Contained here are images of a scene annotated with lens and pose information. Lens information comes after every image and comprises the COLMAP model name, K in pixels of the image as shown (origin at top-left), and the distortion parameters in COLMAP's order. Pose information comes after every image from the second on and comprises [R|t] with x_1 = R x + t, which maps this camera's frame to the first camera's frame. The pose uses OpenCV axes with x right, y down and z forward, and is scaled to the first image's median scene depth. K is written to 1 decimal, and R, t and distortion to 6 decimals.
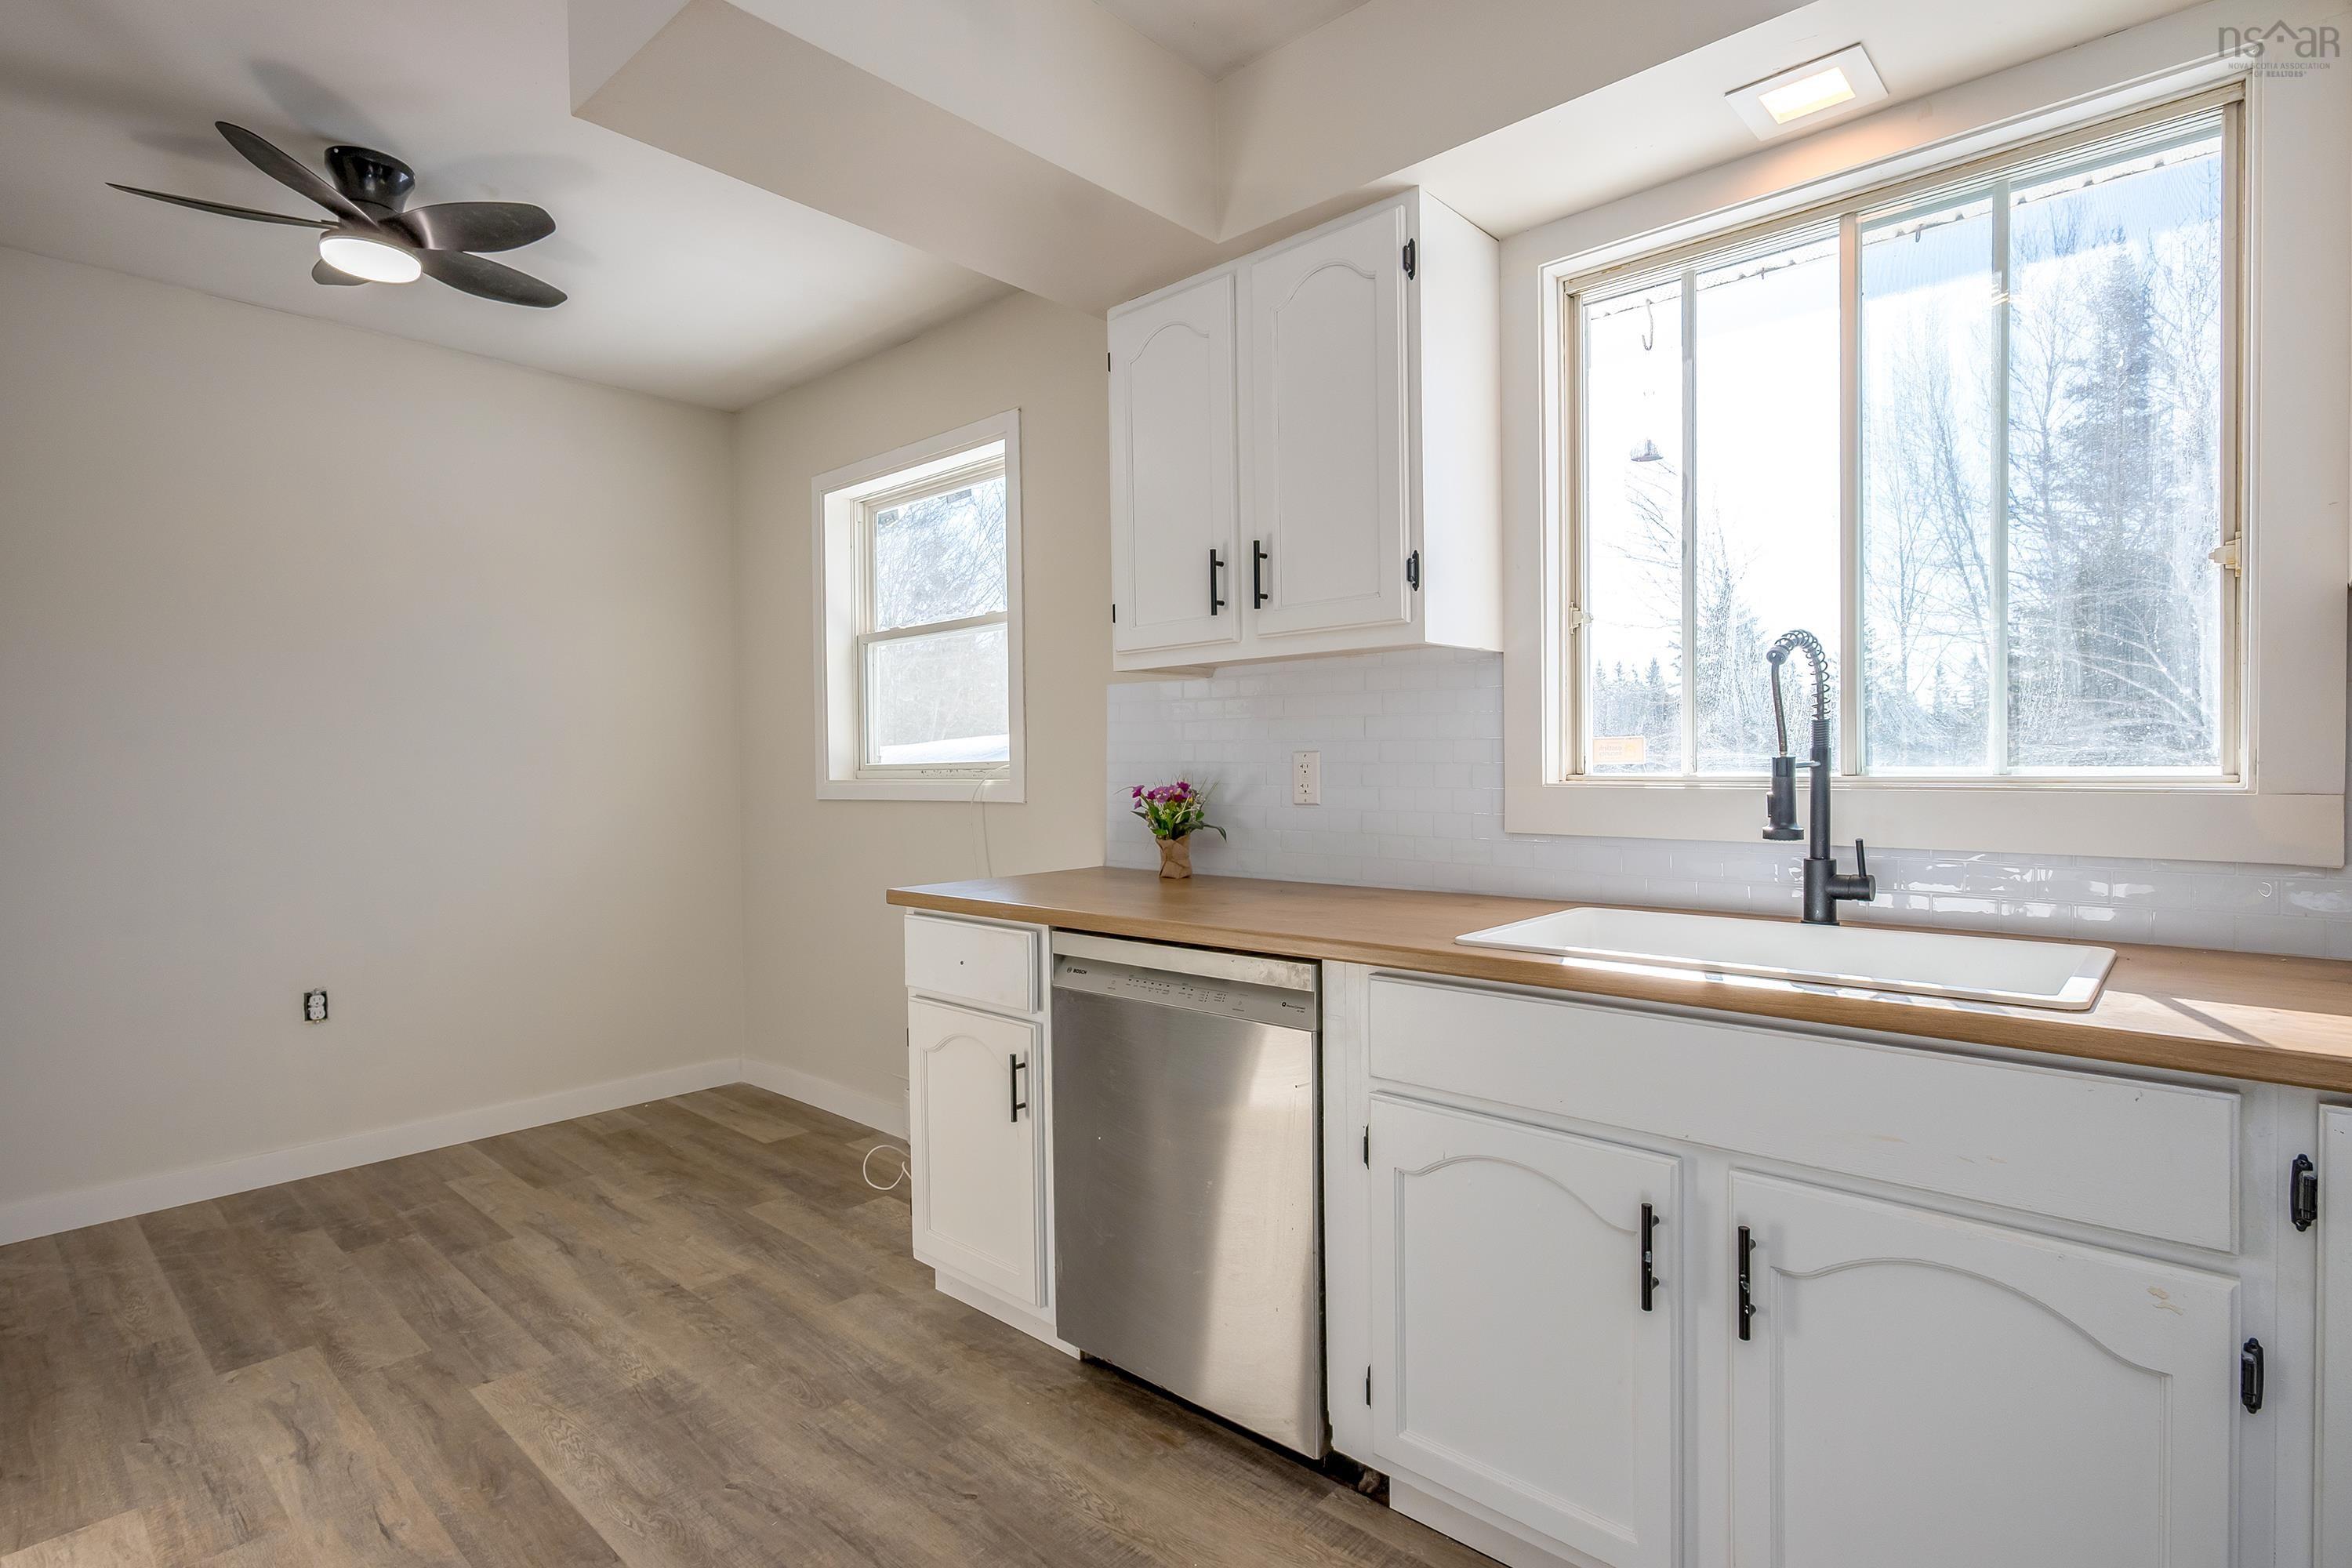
lens RADIAL K [[1157.6, 0, 1173.9], [0, 1157.6, 781.4], [0, 0, 1]] dist [-0.000940, 0.000368]
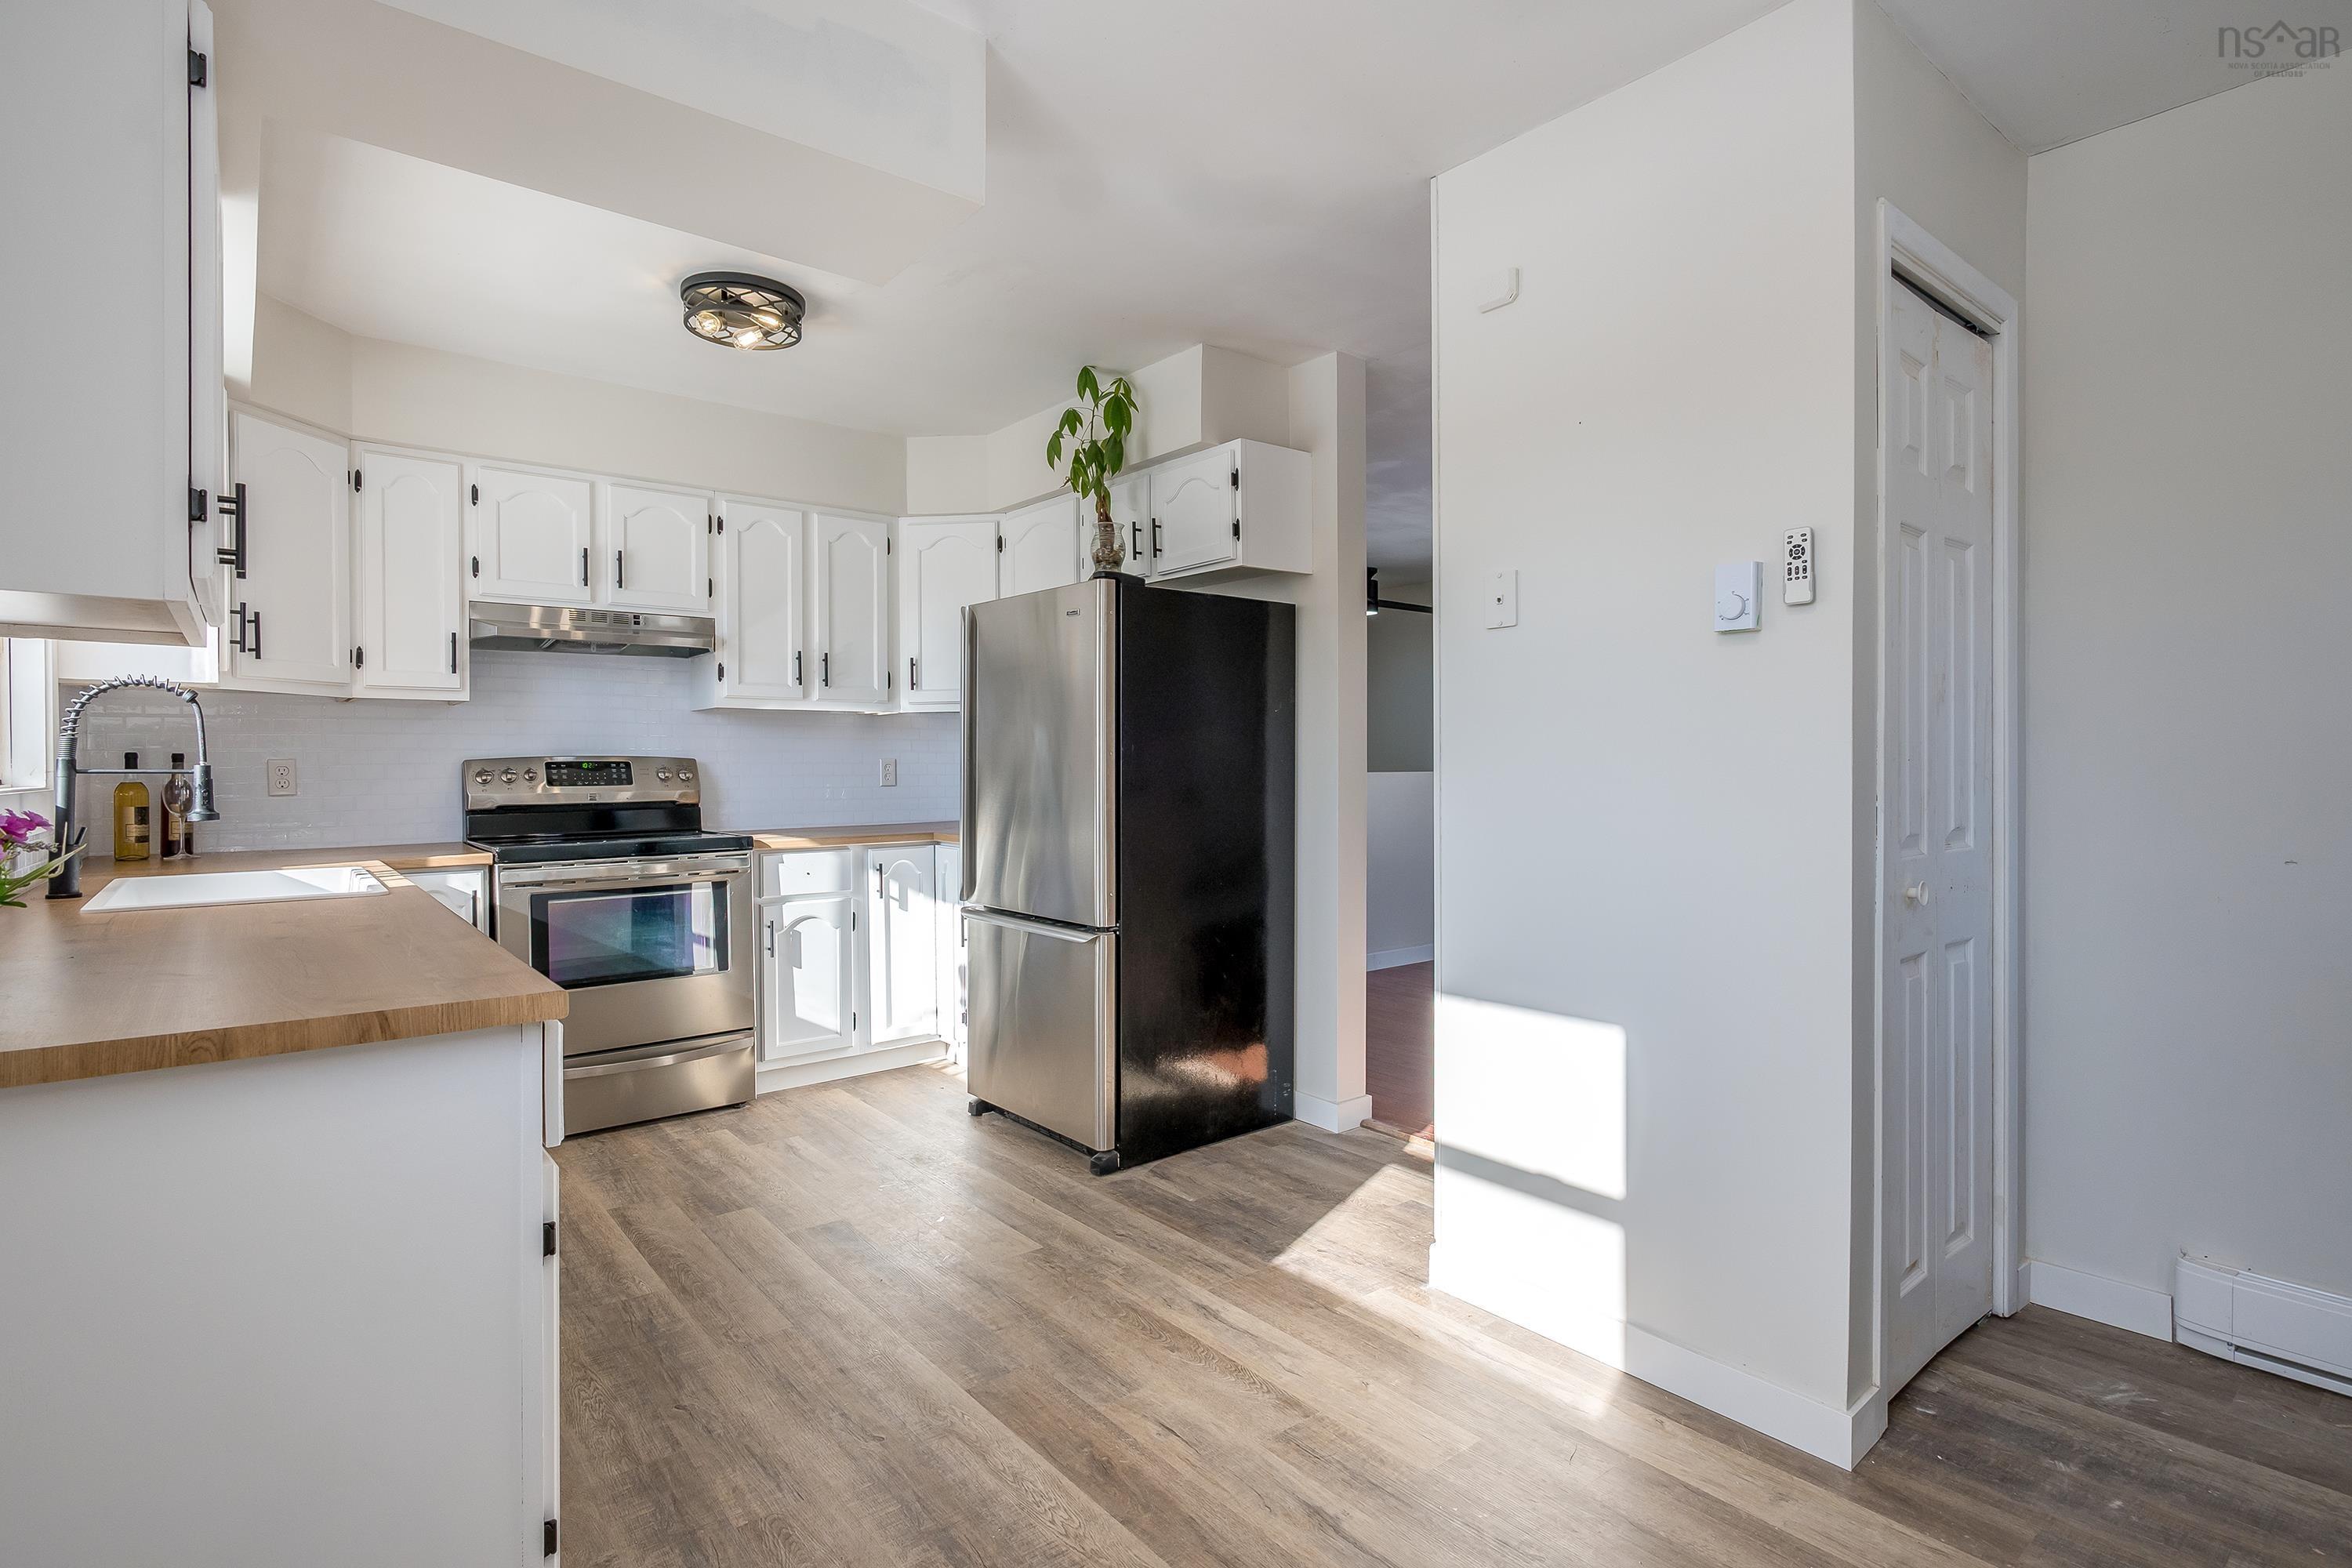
lens RADIAL K [[1157.6, 0, 1179.1], [0, 1157.6, 776.4], [0, 0, 1]] dist [-0.000940, 0.000368]
pose [[-0.988961, 0.009398, 0.147874, -0.807264], [0.012406, 0.999734, 0.019436, -0.017679], [-0.147652, 0.021056, -0.988815, 1.970785]]
